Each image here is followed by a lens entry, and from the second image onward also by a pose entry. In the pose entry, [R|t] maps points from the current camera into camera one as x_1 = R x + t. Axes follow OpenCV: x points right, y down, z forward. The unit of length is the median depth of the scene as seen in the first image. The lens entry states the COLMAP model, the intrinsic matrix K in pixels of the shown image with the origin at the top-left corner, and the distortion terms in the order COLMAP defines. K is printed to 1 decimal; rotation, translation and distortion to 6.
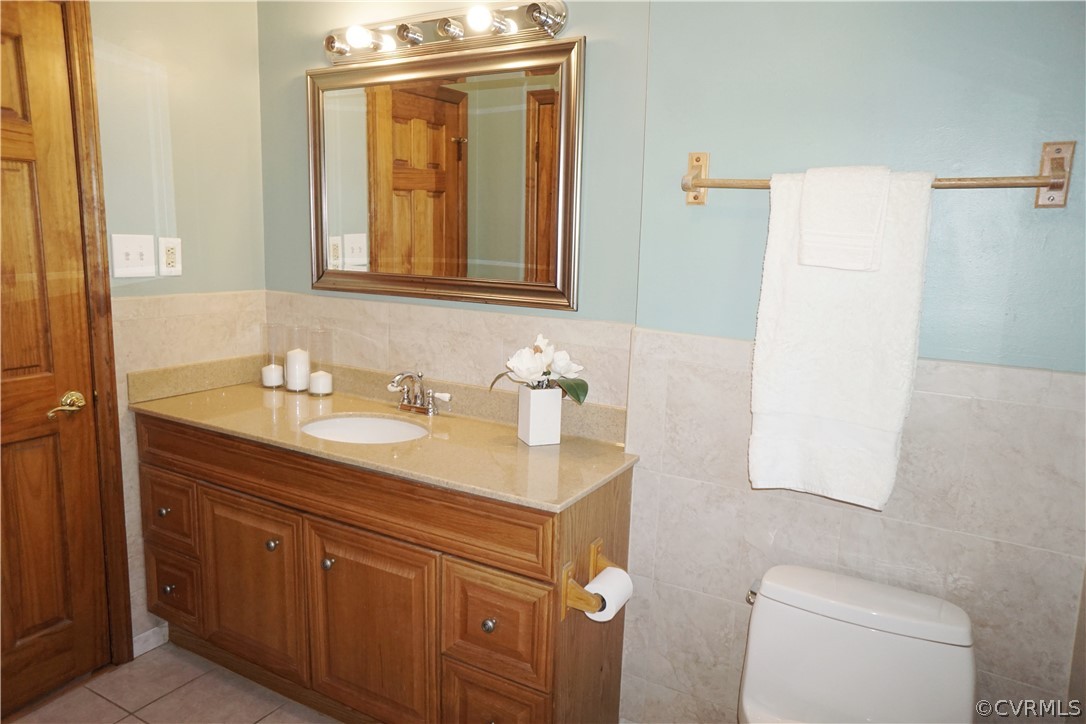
lens RADIAL K [[732.7, 0, 541.3], [0, 732.7, 367.3], [0, 0, 1]] dist [-0.065058, 0.081853]
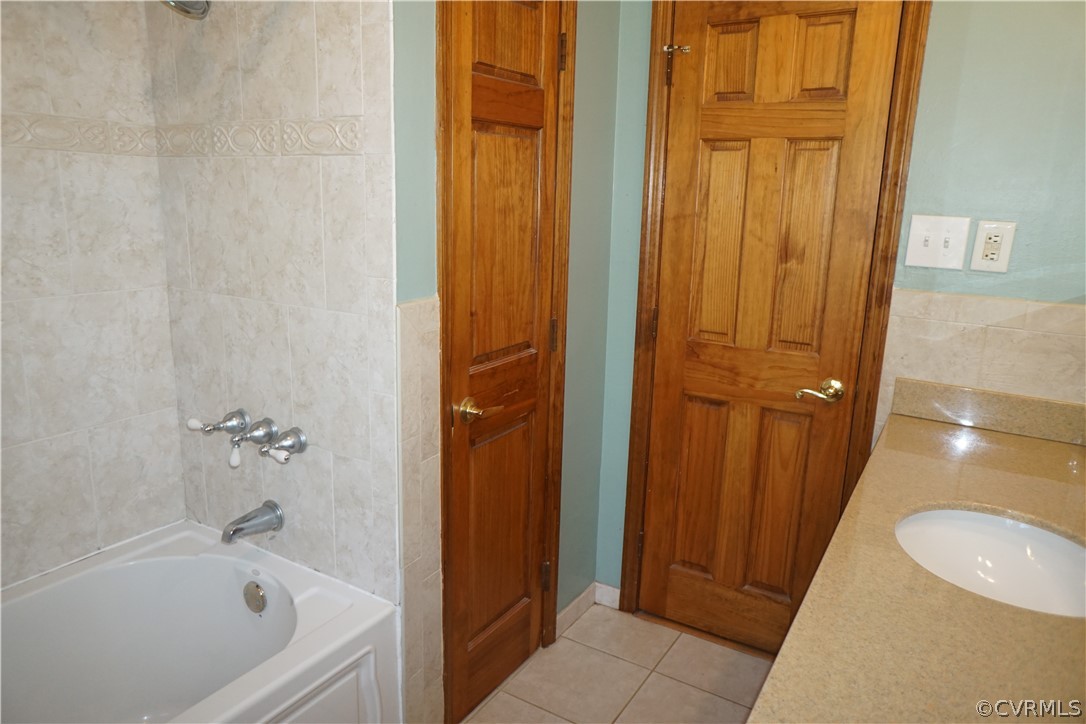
lens RADIAL K [[732.7, 0, 538.9], [0, 732.7, 357.2], [0, 0, 1]] dist [-0.065058, 0.081853]
pose [[-0.028354, 0.191141, -0.981153, 0.298973], [-0.205457, 0.959476, 0.192855, -0.100820], [0.978255, 0.207053, 0.012066, 0.615865]]
